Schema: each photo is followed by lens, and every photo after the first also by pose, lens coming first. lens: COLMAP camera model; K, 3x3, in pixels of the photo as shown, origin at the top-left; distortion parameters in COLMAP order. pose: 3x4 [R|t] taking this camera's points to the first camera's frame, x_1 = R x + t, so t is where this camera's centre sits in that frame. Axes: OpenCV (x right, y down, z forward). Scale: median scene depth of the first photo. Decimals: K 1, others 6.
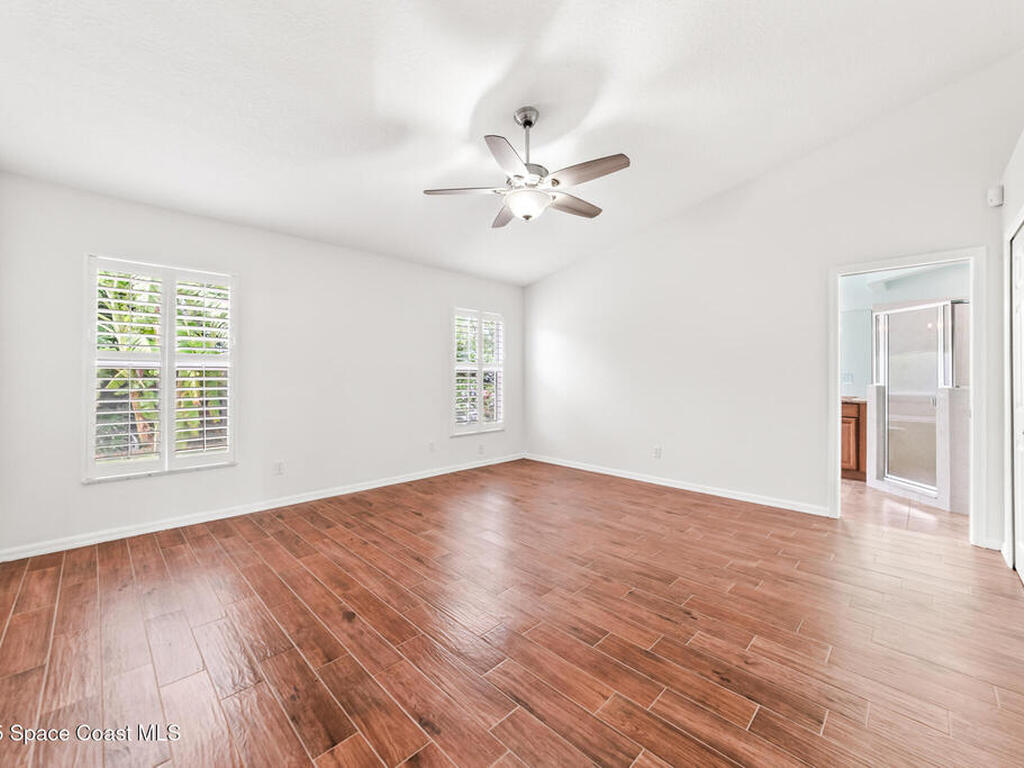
lens RADIAL K [[409.9, 0, 513.3], [0, 409.9, 372.0], [0, 0, 1]] dist [-0.000427, -0.000194]
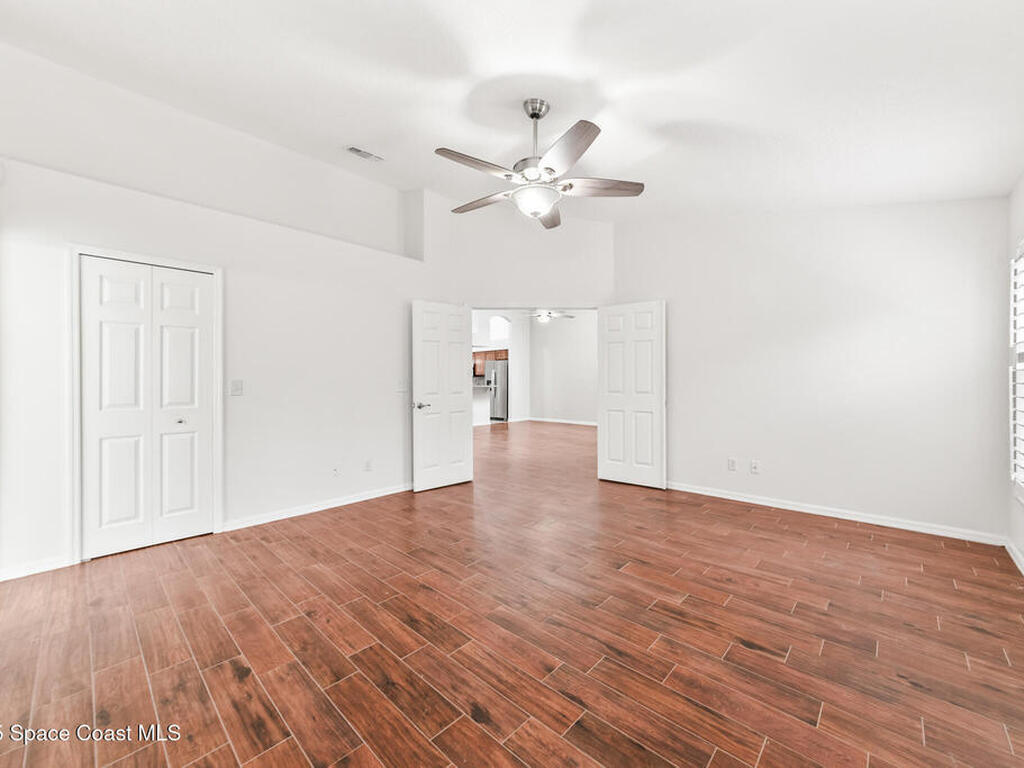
lens RADIAL K [[407.8, 0, 516.9], [0, 407.8, 383.9], [0, 0, 1]] dist [-0.008576, 0.005117]
pose [[-0.999691, 0.003370, -0.024645, 0.100338], [0.003575, 0.999960, -0.008254, 0.020707], [0.024616, -0.008339, -0.999662, 1.926392]]
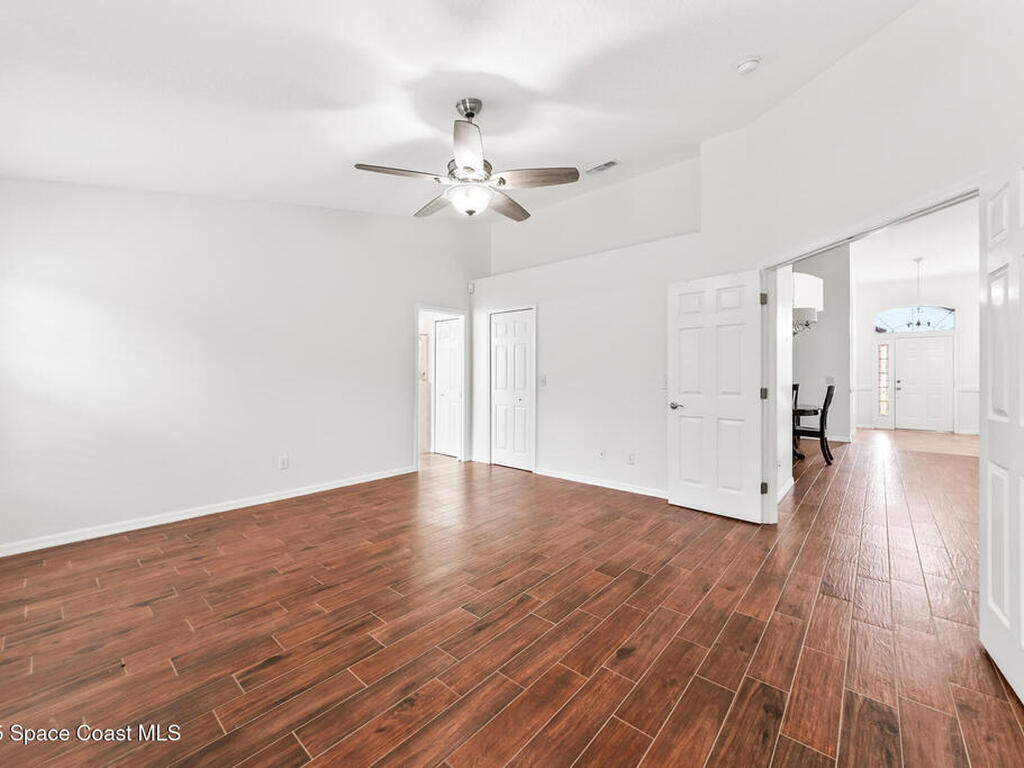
lens RADIAL K [[420.4, 0, 499.4], [0, 420.4, 375.6], [0, 0, 1]] dist [0.028131, -0.013977]
pose [[-0.042923, 0.000960, 0.999078, -0.950408], [-0.015975, 0.999871, -0.001647, 0.006222], [-0.998951, -0.016031, -0.042902, 0.964462]]
